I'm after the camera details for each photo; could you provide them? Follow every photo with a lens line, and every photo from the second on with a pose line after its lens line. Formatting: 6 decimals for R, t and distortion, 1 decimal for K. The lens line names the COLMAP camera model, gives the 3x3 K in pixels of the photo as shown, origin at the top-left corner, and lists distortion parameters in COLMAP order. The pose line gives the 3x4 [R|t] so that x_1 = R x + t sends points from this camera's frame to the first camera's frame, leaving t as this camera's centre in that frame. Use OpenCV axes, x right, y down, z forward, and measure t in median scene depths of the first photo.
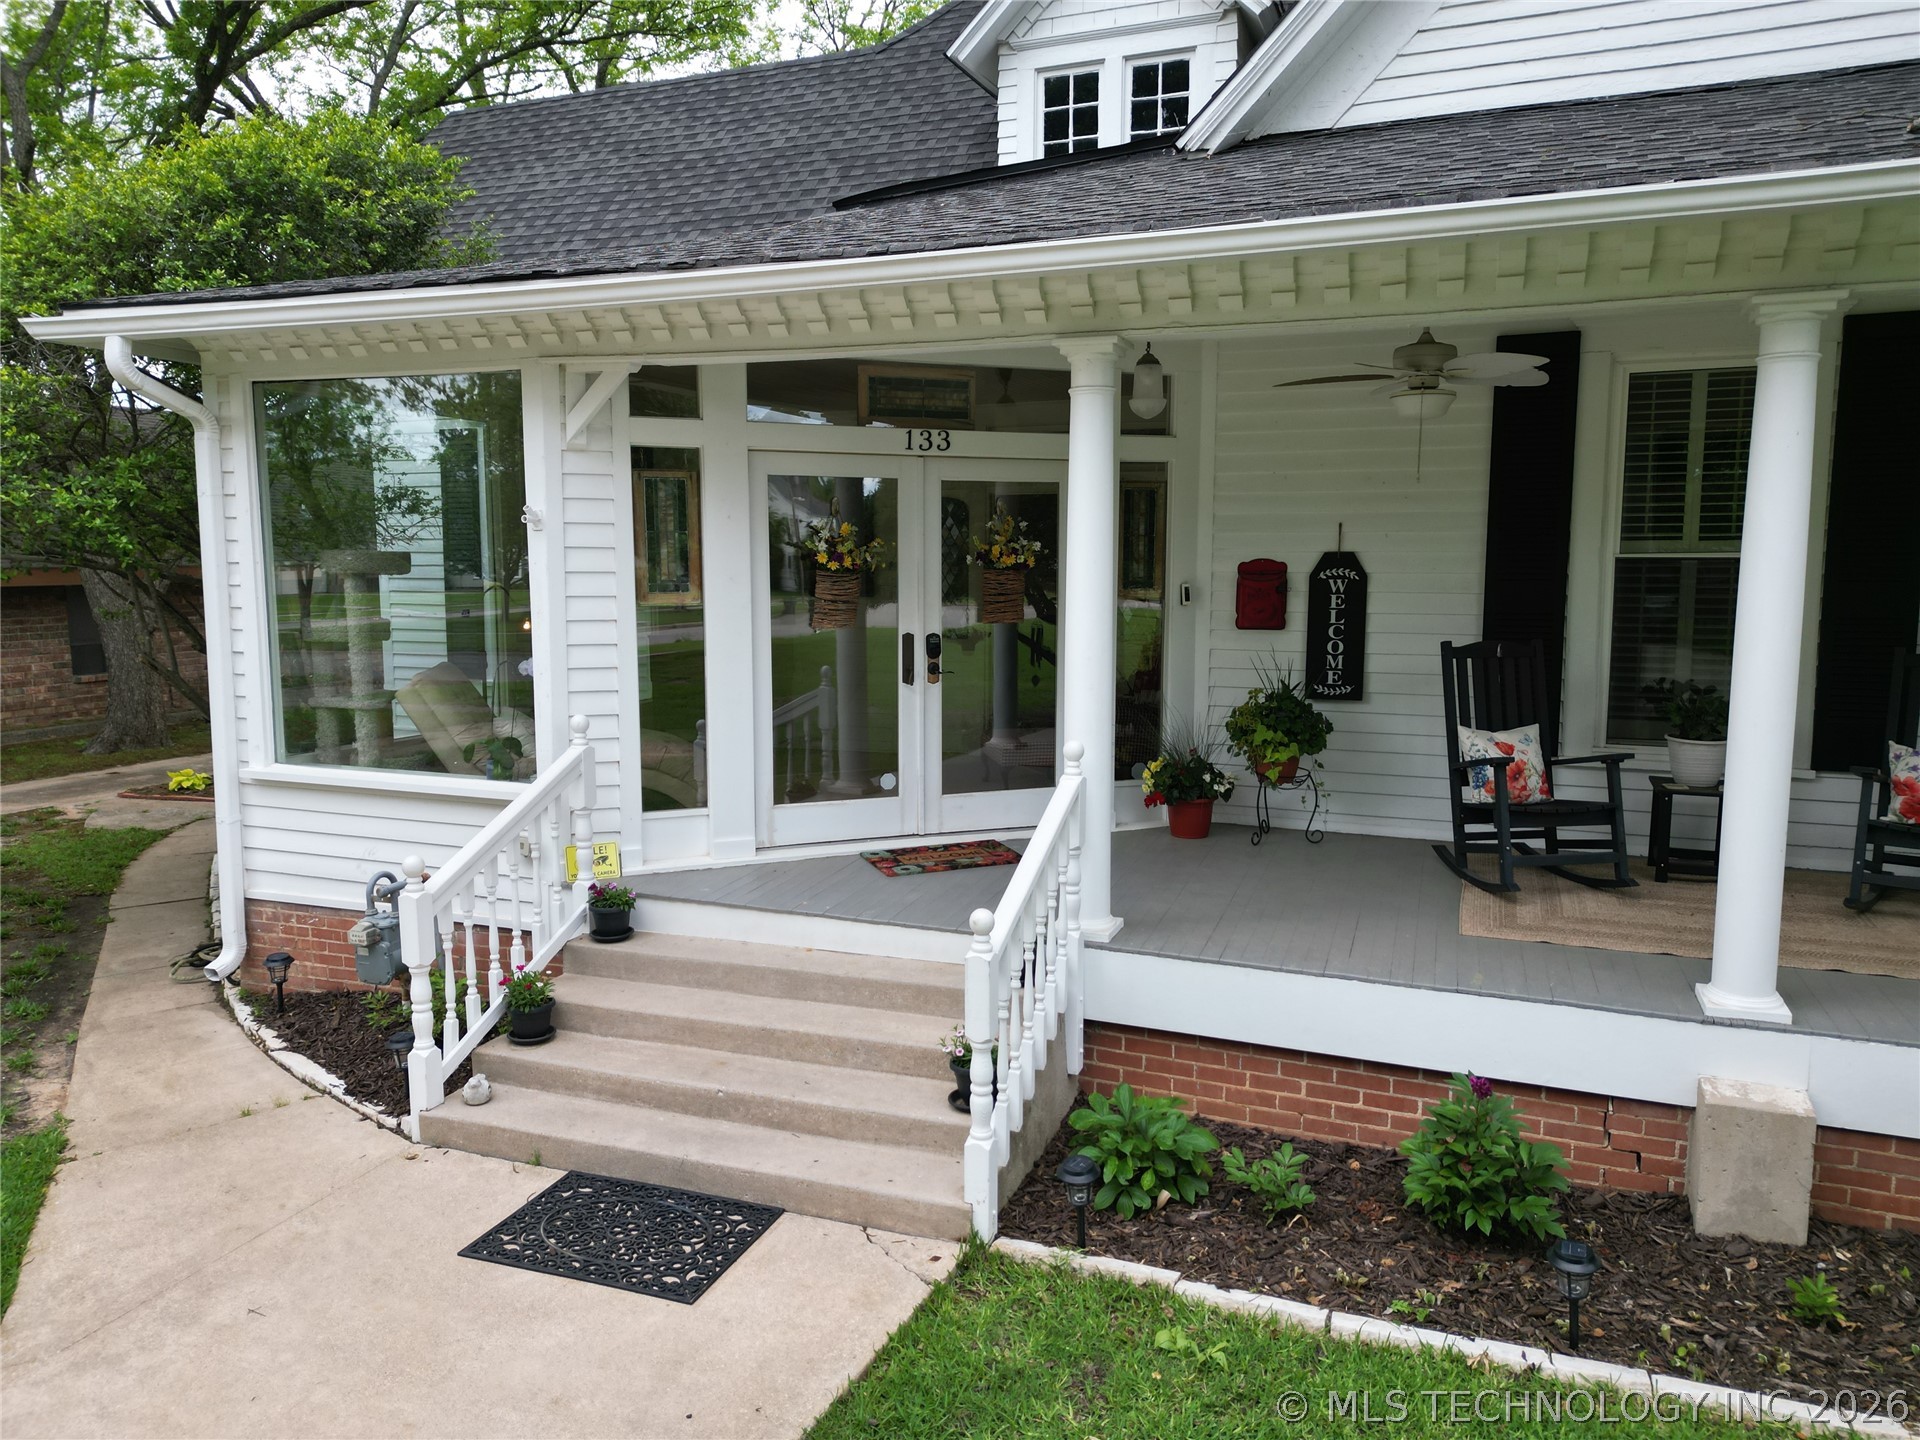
lens RADIAL K [[1351.6, 0, 960.0], [0, 1351.6, 720.0], [0, 0, 1]] dist [0.027016, -0.008068]
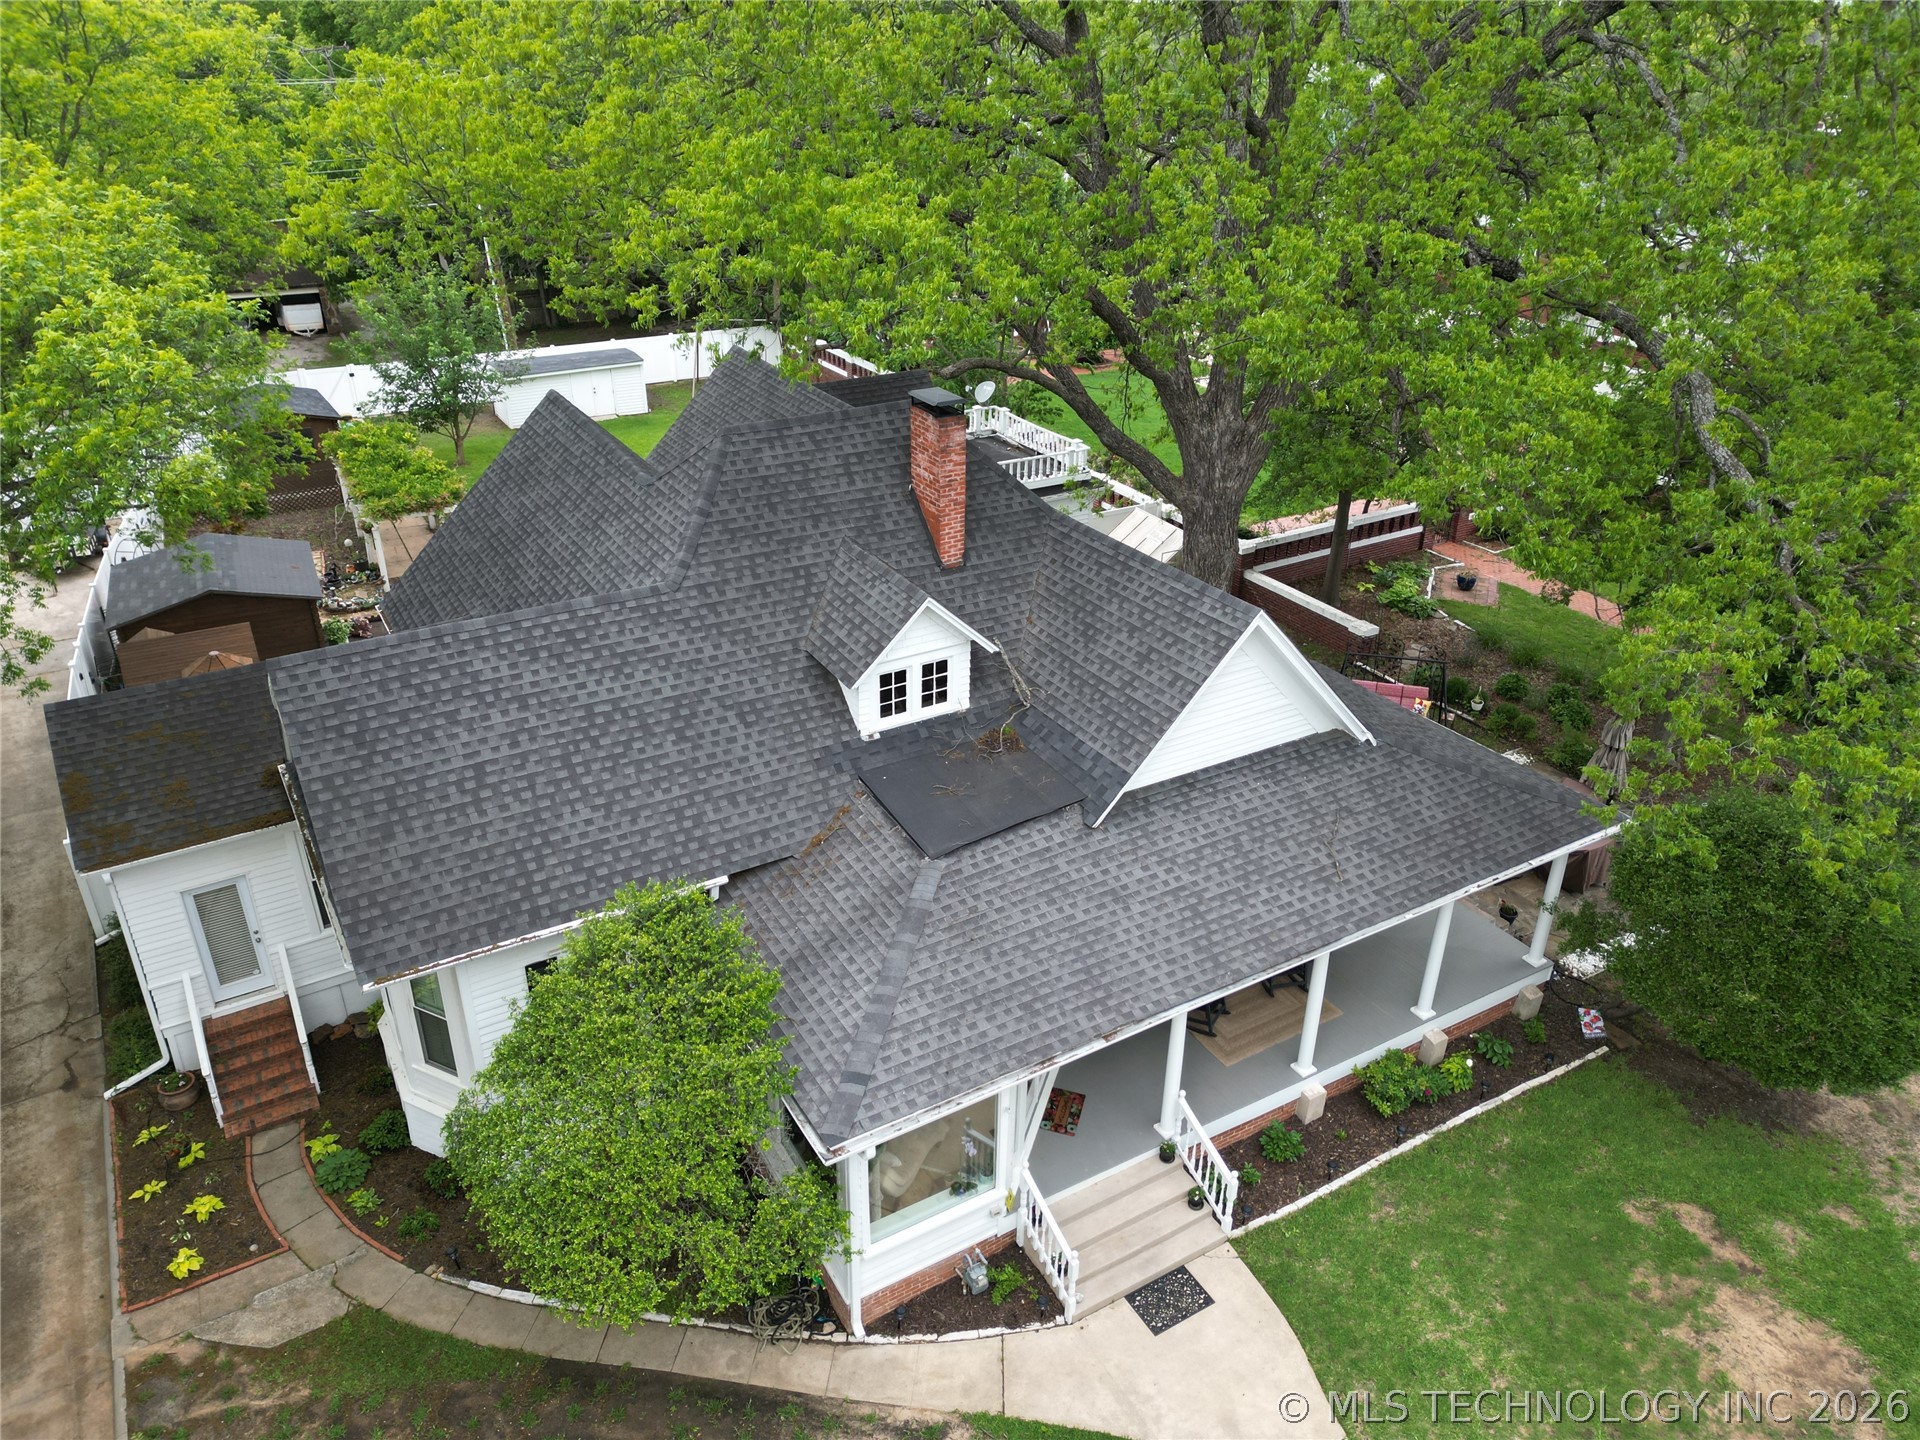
lens RADIAL K [[1332.6, 0, 965.7], [0, 1332.6, 720.2], [0, 0, 1]] dist [0.055021, -0.039290]
pose [[0.615019, -0.360620, 0.701216, -2.295914], [0.081662, 0.913639, 0.398241, -2.245384], [-0.784272, -0.187663, 0.591354, -0.329901]]
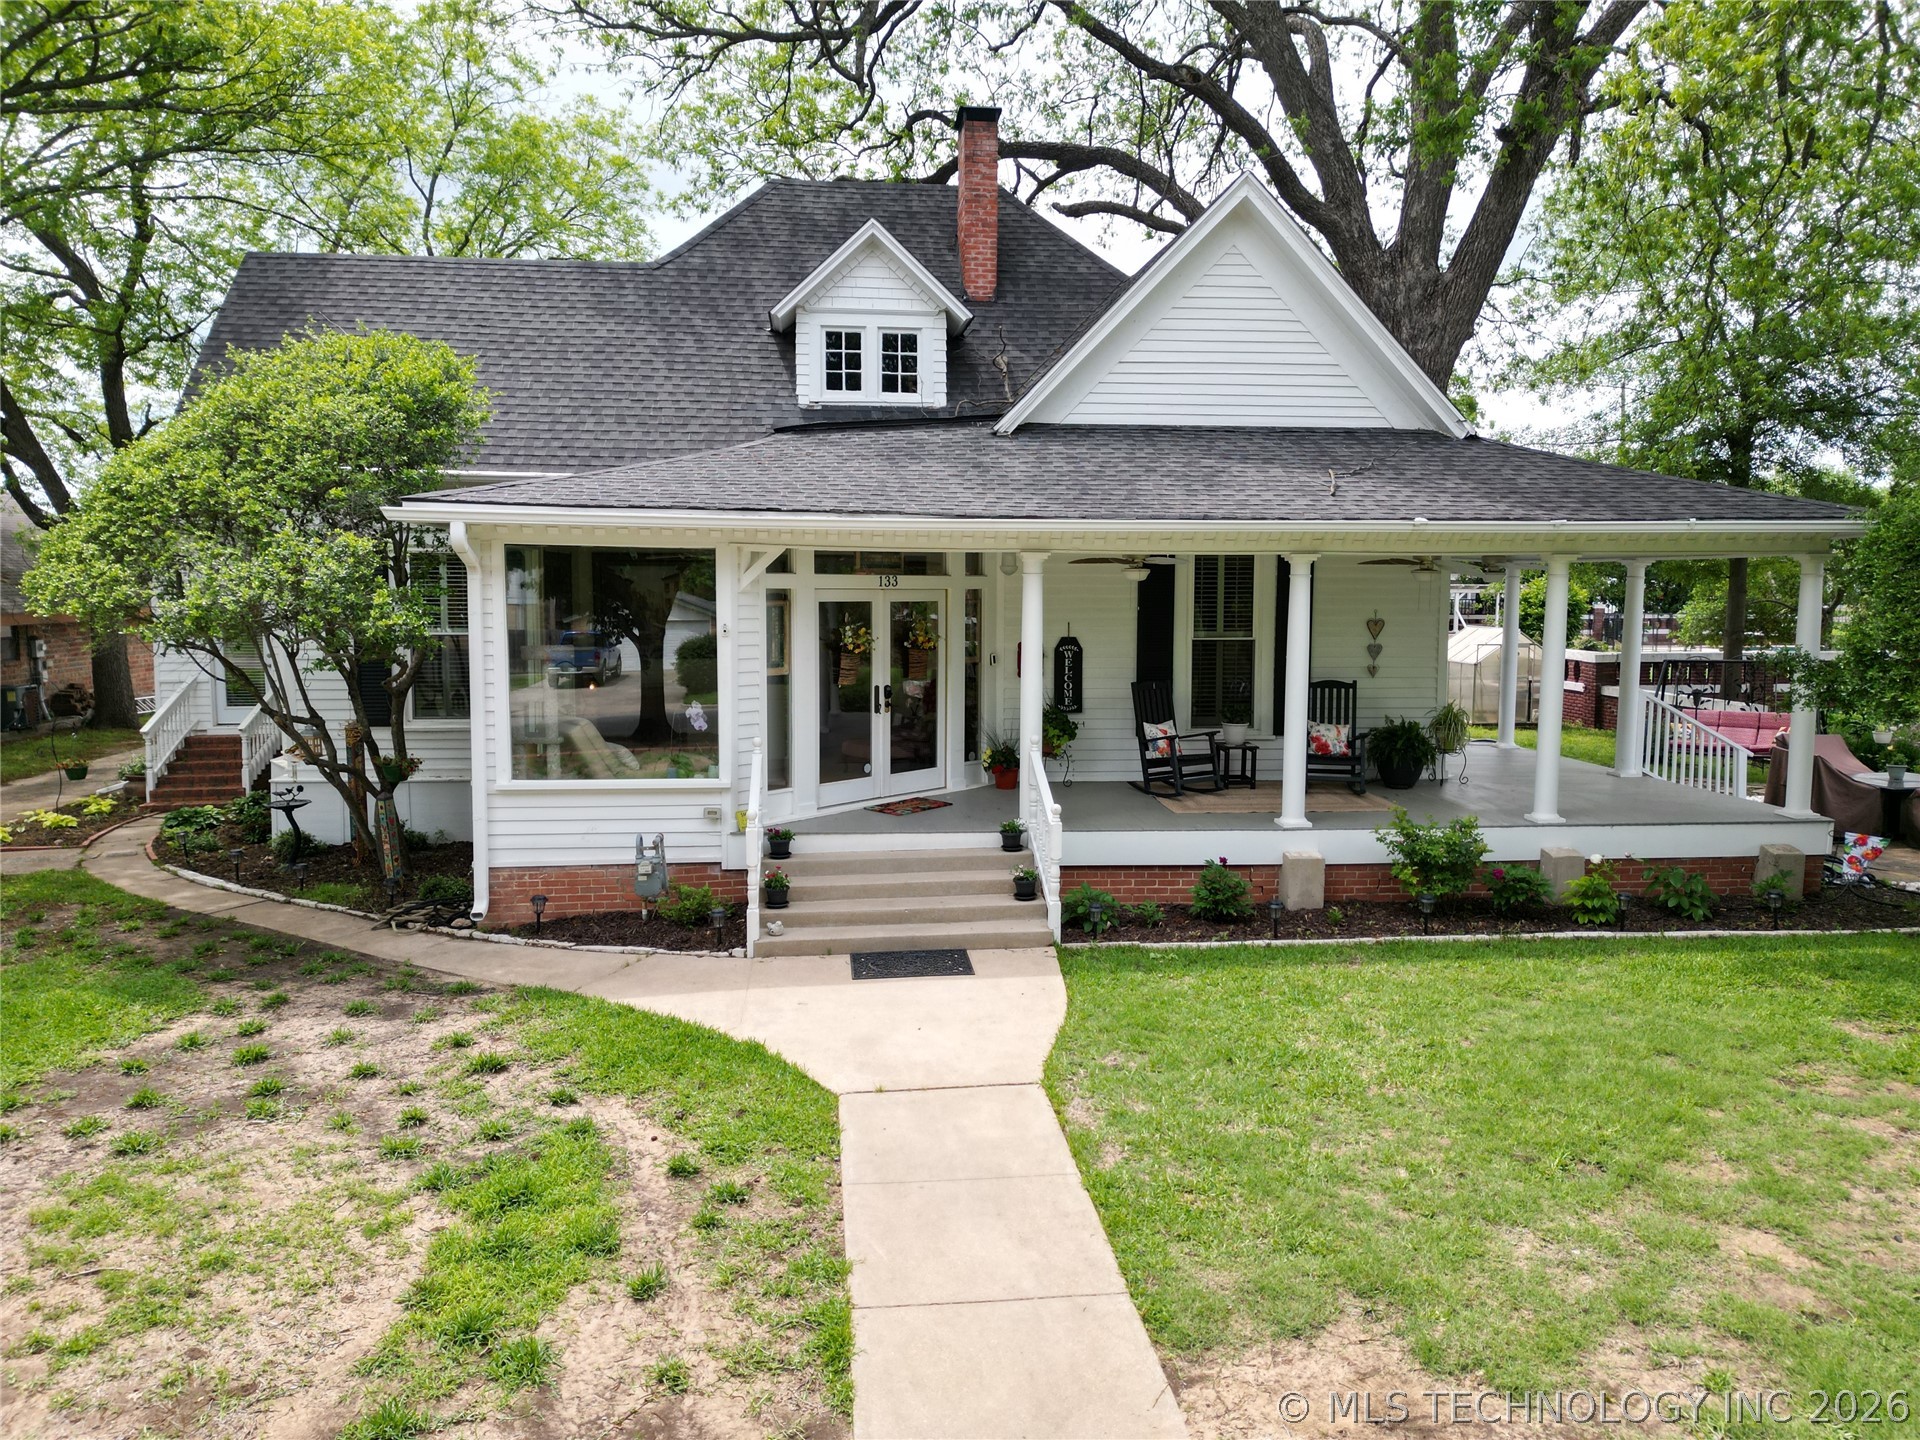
lens RADIAL K [[1341.1, 0, 960.7], [0, 1341.1, 720.6], [0, 0, 1]] dist [0.063931, -0.061314]
pose [[0.886926, -0.043437, 0.459864, -1.085890], [0.051015, 0.998690, -0.004057, -0.005852], [-0.459086, 0.027058, 0.887980, -0.921754]]
